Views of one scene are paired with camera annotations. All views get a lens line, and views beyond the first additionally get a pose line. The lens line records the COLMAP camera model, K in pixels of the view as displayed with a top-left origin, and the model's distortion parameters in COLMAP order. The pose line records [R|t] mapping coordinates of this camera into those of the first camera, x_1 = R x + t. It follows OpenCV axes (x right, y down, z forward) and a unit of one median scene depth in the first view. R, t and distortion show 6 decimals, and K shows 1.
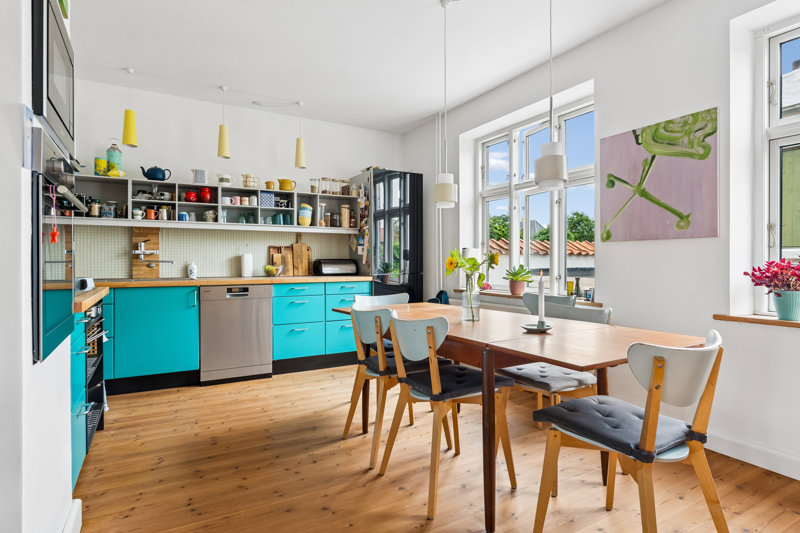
lens RADIAL K [[433.1, 0, 398.1], [0, 433.1, 264.7], [0, 0, 1]] dist [-0.001087, -0.002798]
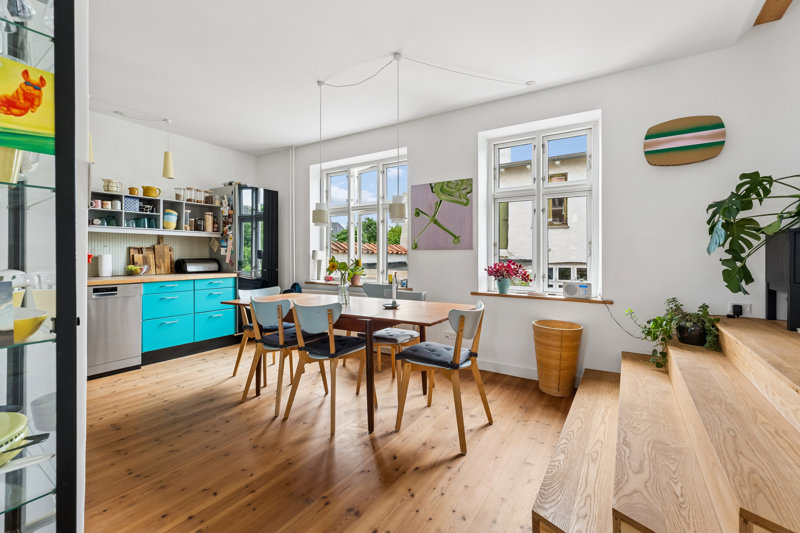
lens RADIAL K [[354.2, 0, 404.7], [0, 354.2, 255.3], [0, 0, 1]] dist [0.001311, -0.000228]
pose [[0.879473, 0.001426, 0.475946, -0.193300], [0.001541, 0.999982, -0.005844, -0.027192], [-0.475946, 0.005873, 0.879455, -0.151635]]
